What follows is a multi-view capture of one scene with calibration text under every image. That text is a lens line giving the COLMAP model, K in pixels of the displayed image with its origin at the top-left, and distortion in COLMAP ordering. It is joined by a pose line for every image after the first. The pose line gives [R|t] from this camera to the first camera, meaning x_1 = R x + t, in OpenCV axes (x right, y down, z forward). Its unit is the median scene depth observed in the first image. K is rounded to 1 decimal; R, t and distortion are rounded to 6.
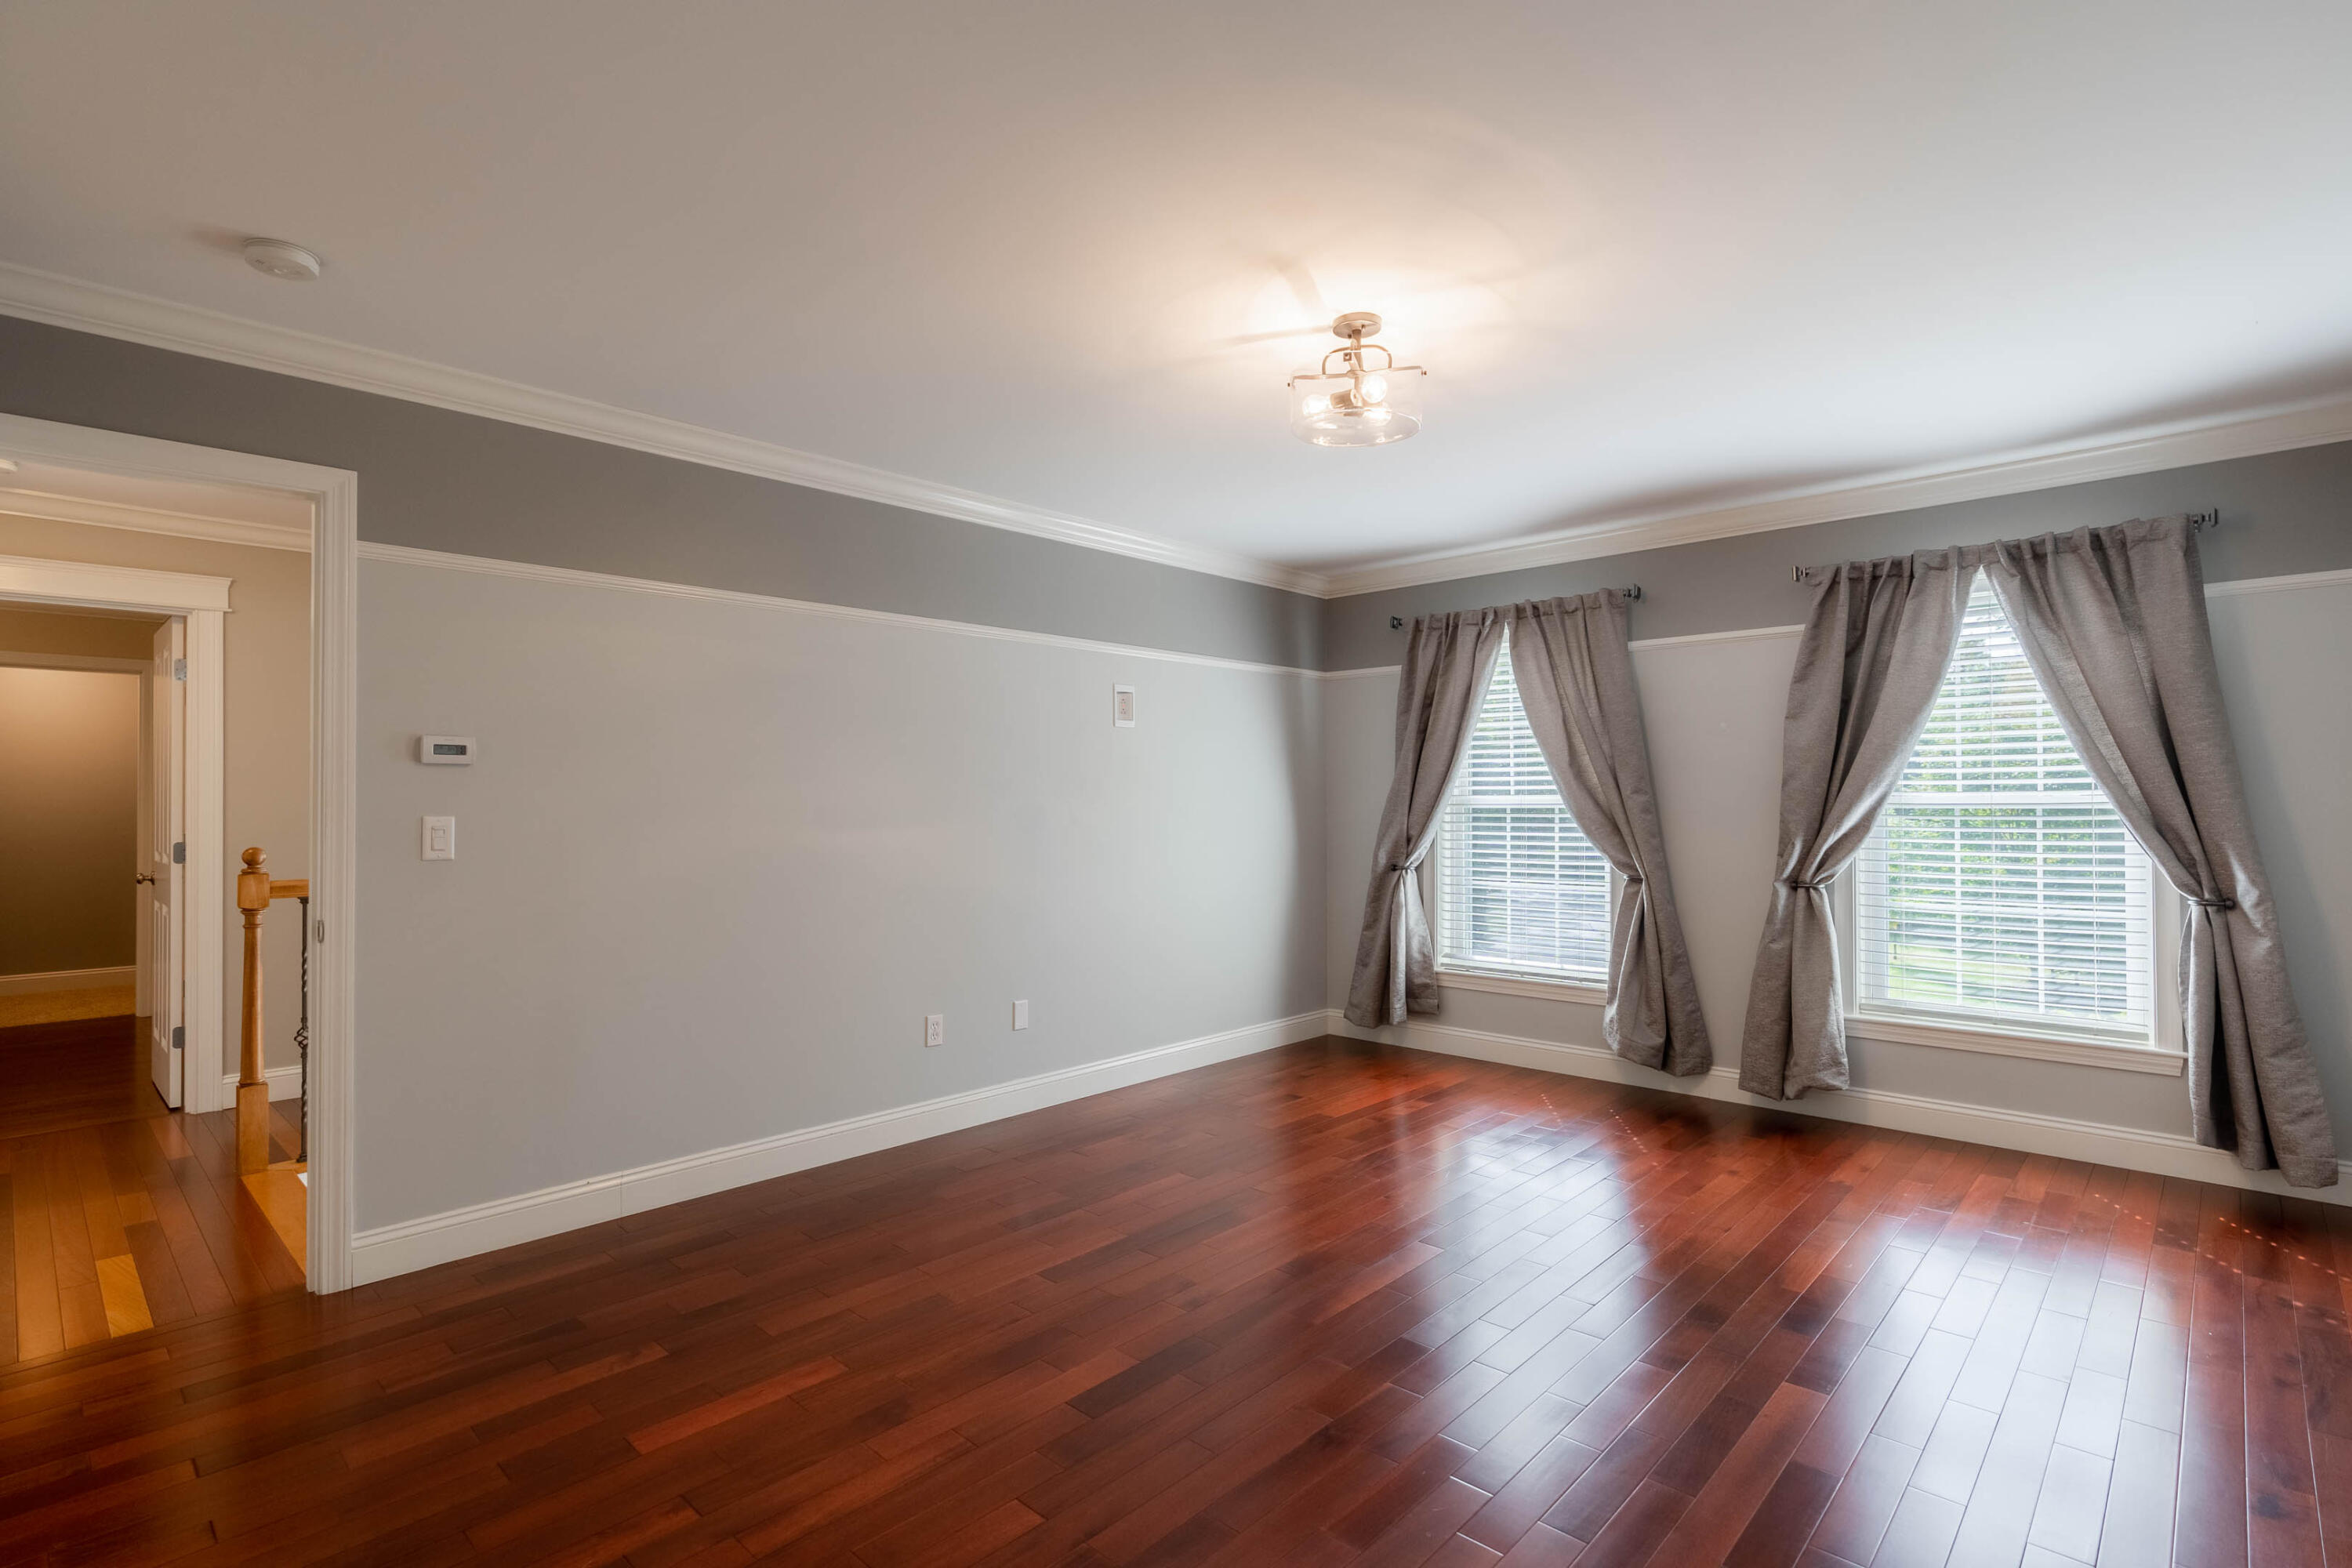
lens RADIAL K [[1132.4, 0, 1172.5], [0, 1132.4, 789.0], [0, 0, 1]] dist [0.005454, -0.000166]
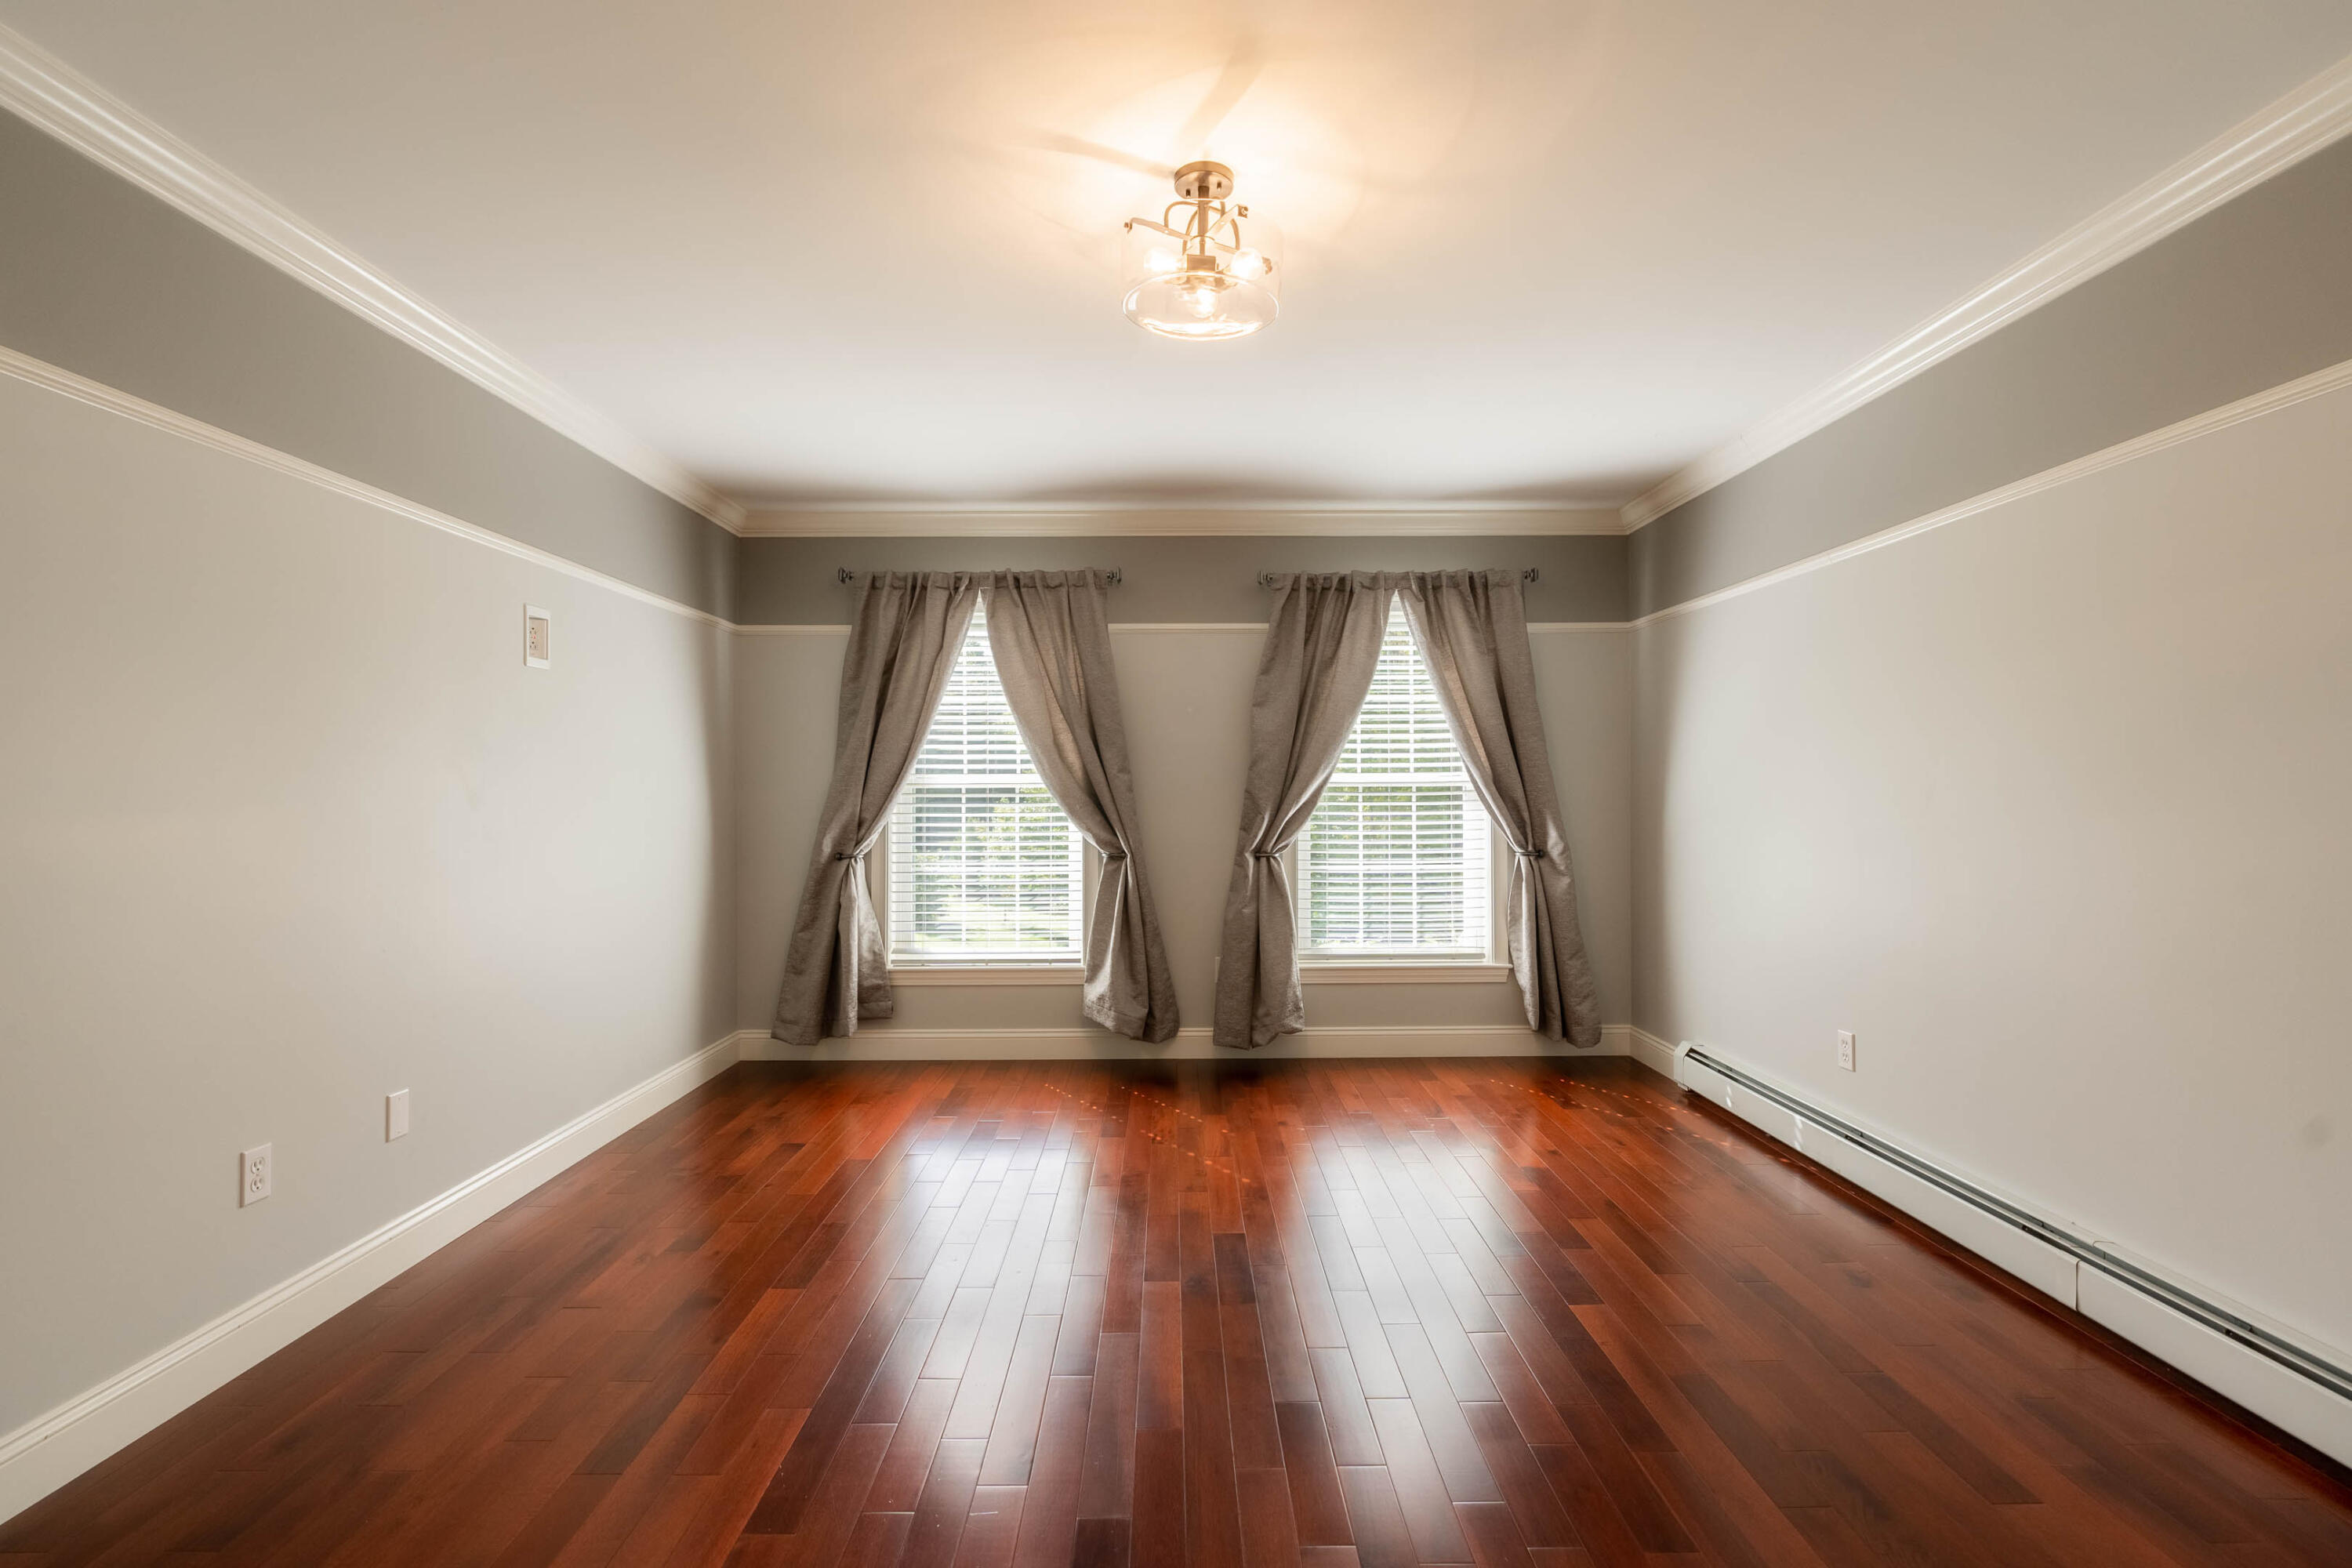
lens RADIAL K [[1073.4, 0, 1175.8], [0, 1073.4, 784.0], [0, 0, 1]] dist [-0.001918, -0.000169]
pose [[0.721451, 0.005045, 0.692447, -0.243745], [-0.007243, 0.999974, 0.000260, 0.014840], [-0.692428, -0.005203, 0.721468, 0.290679]]
